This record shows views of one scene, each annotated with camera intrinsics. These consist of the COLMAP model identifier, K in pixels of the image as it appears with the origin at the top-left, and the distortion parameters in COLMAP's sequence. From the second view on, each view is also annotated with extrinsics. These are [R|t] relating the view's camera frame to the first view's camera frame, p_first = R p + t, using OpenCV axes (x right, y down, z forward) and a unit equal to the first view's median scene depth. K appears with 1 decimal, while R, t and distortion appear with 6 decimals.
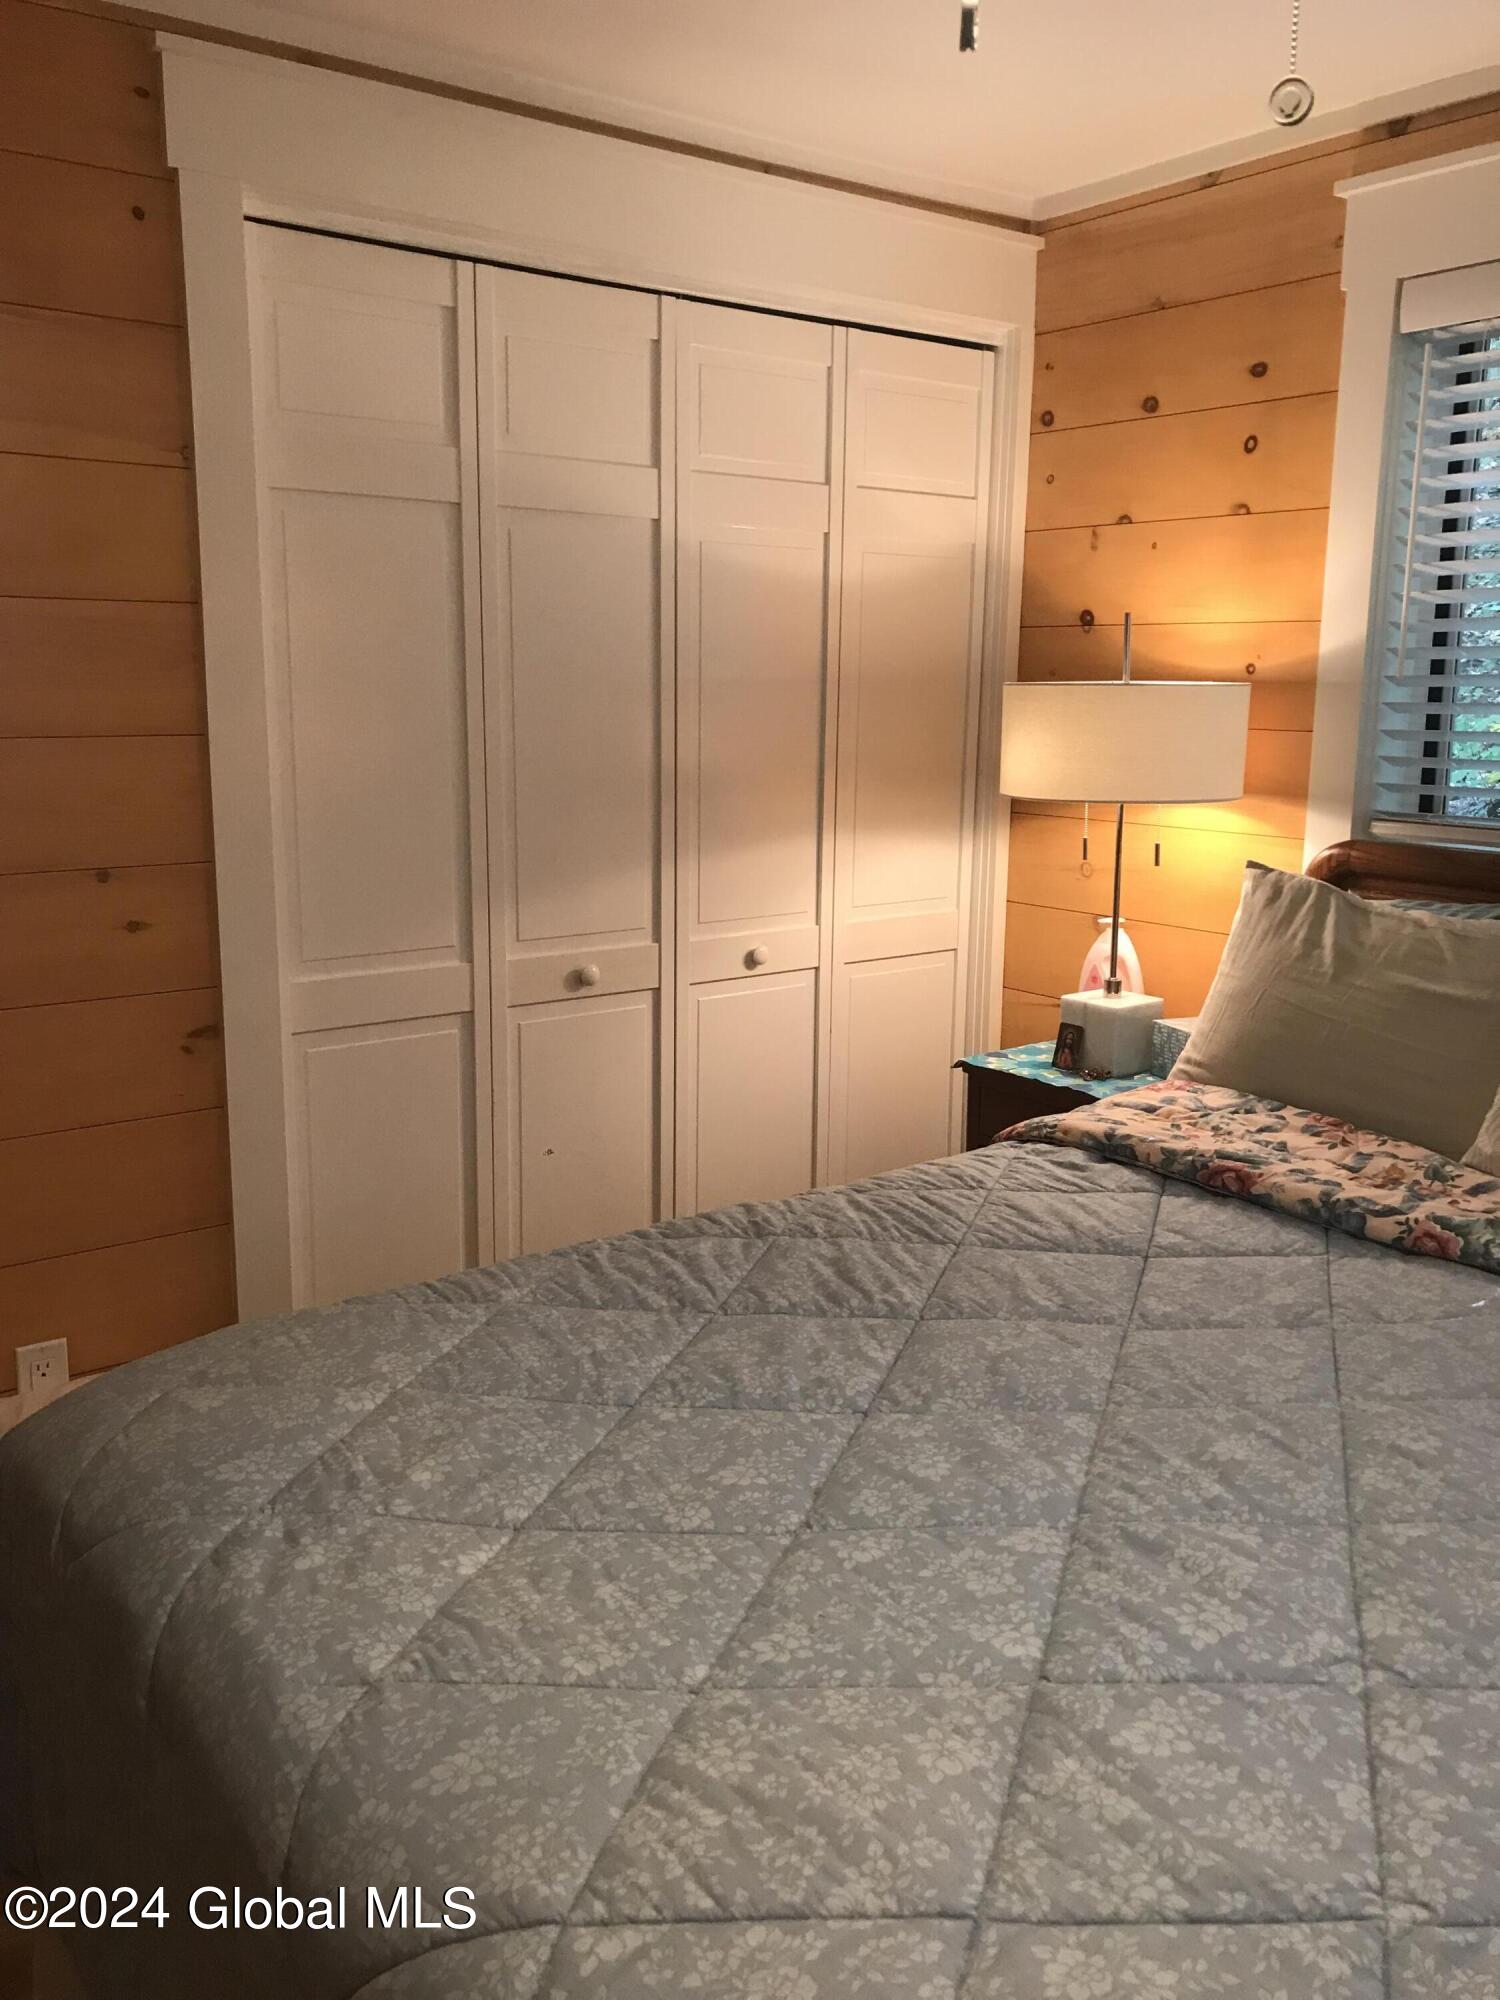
lens RADIAL K [[1643.5, 0, 750.0], [0, 1643.5, 1000.0], [0, 0, 1]] dist [-0.007708, -0.004013]
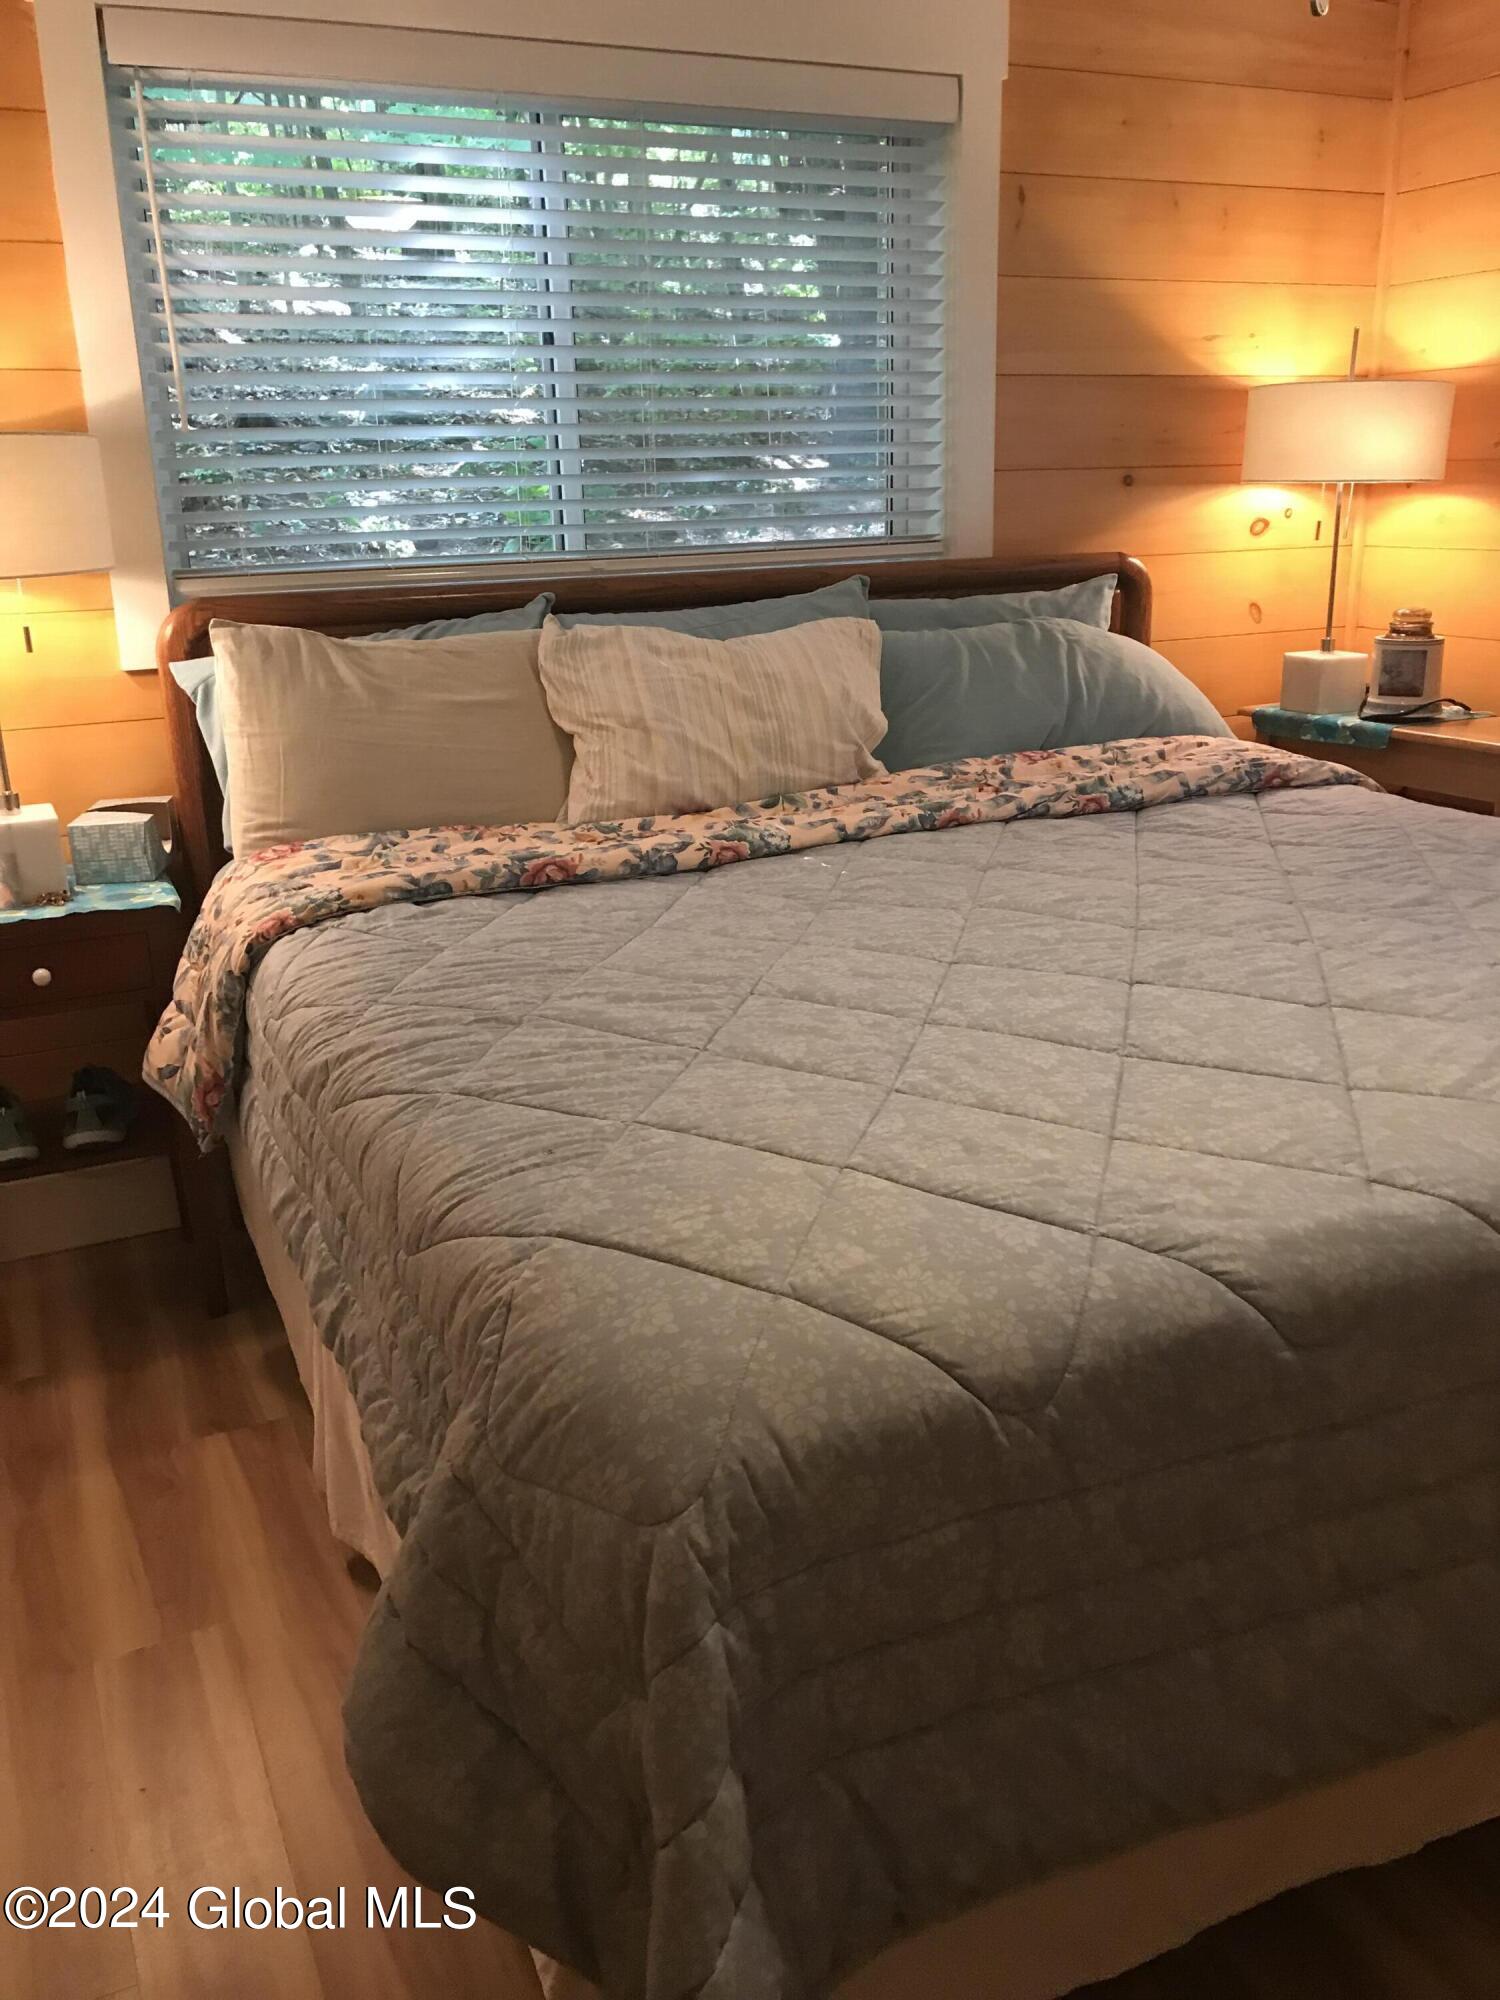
lens RADIAL K [[1633.5, 0, 750.0], [0, 1633.5, 1000.0], [0, 0, 1]] dist [0.114834, -0.152972]
pose [[0.208433, -0.312815, 0.926662, -0.844086], [0.214630, 0.939006, 0.268706, -0.093939], [-0.954196, 0.142882, 0.262859, 0.626586]]
